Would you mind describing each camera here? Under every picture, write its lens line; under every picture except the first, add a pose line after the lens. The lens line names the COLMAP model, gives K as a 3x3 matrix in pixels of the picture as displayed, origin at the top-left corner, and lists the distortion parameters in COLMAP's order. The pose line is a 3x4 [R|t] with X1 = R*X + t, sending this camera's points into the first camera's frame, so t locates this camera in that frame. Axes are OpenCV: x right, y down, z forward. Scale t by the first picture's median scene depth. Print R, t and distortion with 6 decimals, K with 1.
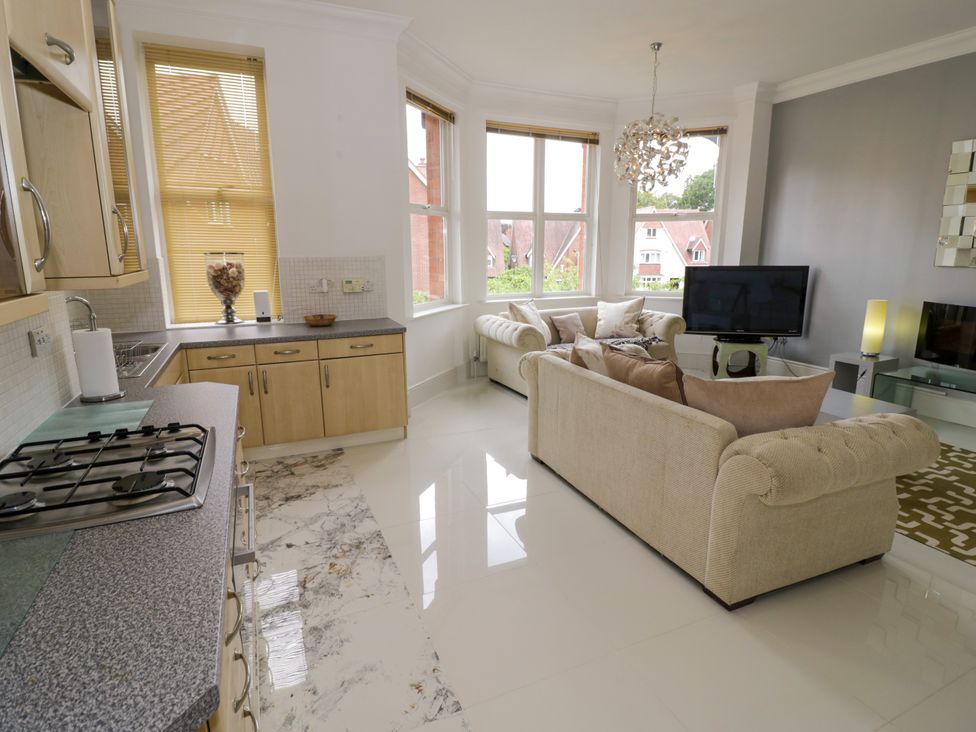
lens RADIAL K [[524.2, 0, 486.0], [0, 524.2, 353.4], [0, 0, 1]] dist [0.000297, -0.013877]
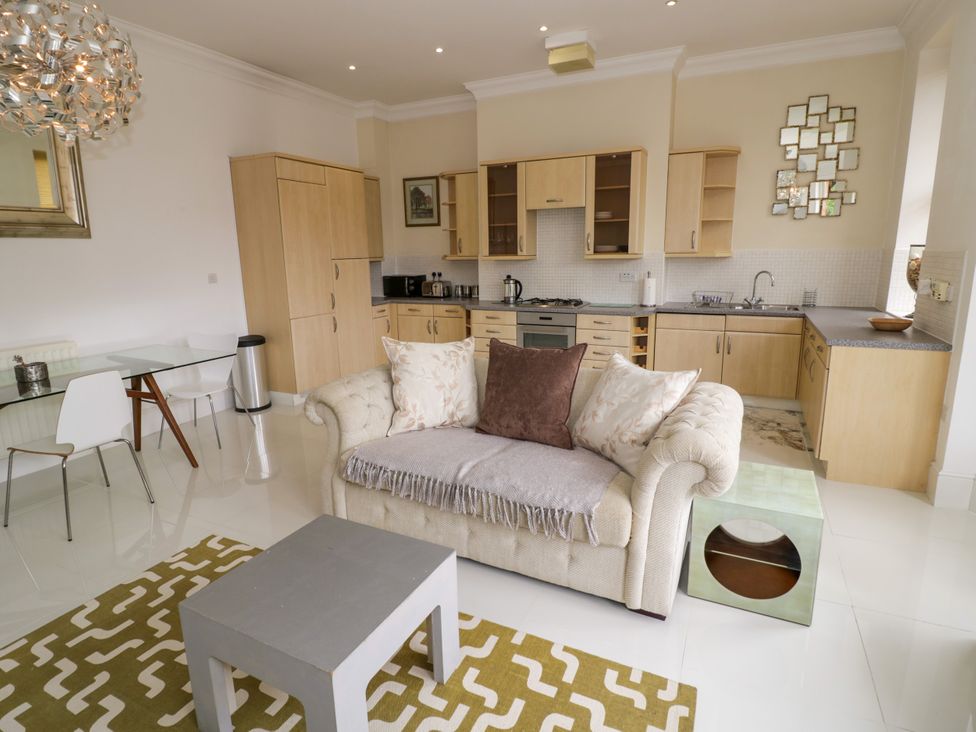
lens RADIAL K [[524.2, 0, 486.0], [0, 524.2, 353.4], [0, 0, 1]] dist [0.000297, -0.013877]
pose [[-0.766176, 0.139603, -0.627284, 0.787888], [-0.107830, 0.934352, 0.339647, -0.254719], [0.633519, 0.327869, -0.700825, 1.278385]]
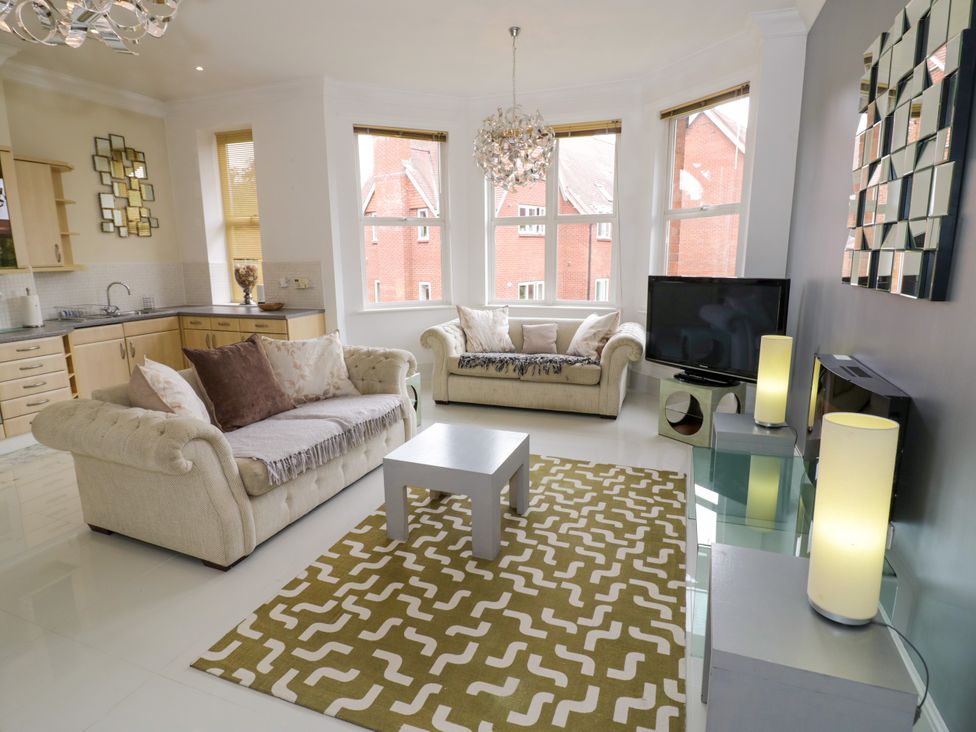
lens RADIAL K [[526.8, 0, 486.7], [0, 526.8, 354.3], [0, 0, 1]] dist [0.000419, -0.007309]
pose [[0.712643, 0.126908, -0.689953, 1.178643], [-0.130708, 0.990299, 0.047147, -0.083914], [0.689243, 0.056584, 0.722318, 0.404797]]
